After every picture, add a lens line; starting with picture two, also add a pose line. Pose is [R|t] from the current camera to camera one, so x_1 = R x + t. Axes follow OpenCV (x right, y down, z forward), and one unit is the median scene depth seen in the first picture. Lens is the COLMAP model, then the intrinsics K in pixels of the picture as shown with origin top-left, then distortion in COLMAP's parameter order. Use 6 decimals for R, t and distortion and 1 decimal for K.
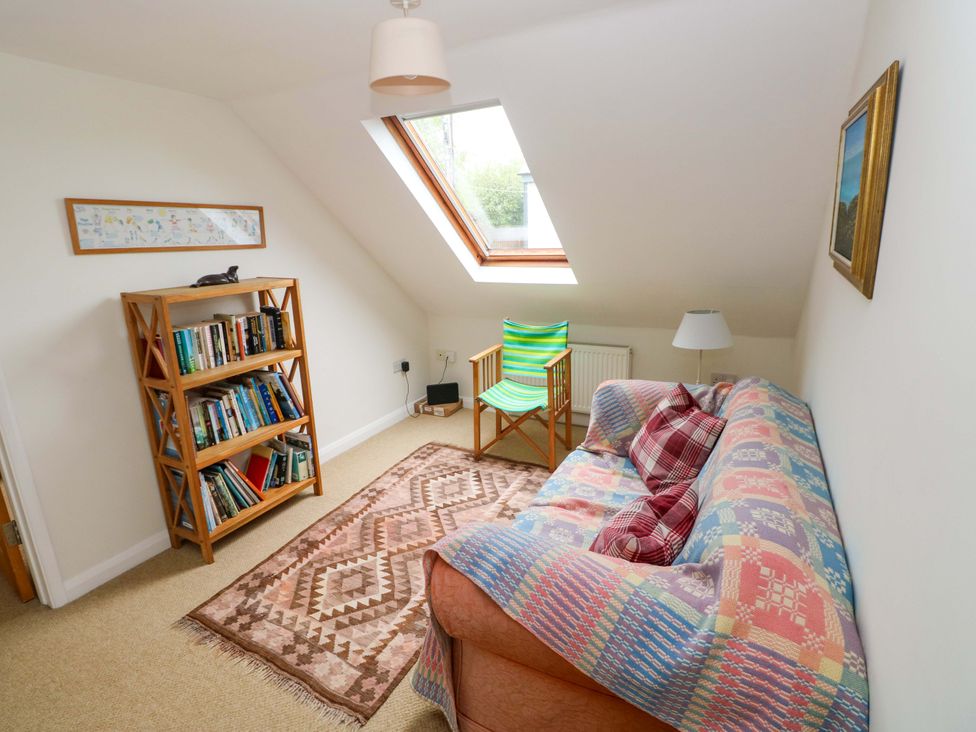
lens RADIAL K [[508.3, 0, 485.2], [0, 508.3, 358.8], [0, 0, 1]] dist [0.001065, -0.013365]
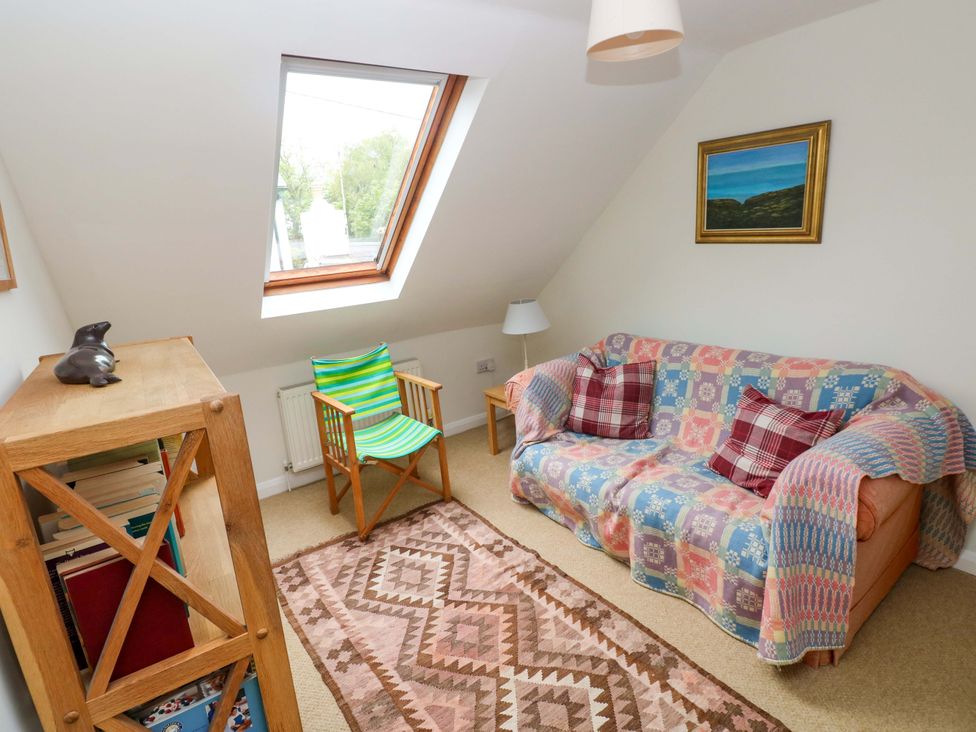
lens RADIAL K [[508.3, 0, 485.2], [0, 508.3, 358.8], [0, 0, 1]] dist [0.001065, -0.013365]
pose [[0.455482, -0.220838, 0.862419, -0.621442], [0.280684, 0.954958, 0.096293, -0.097746], [-0.844839, 0.198208, 0.496951, 0.490021]]
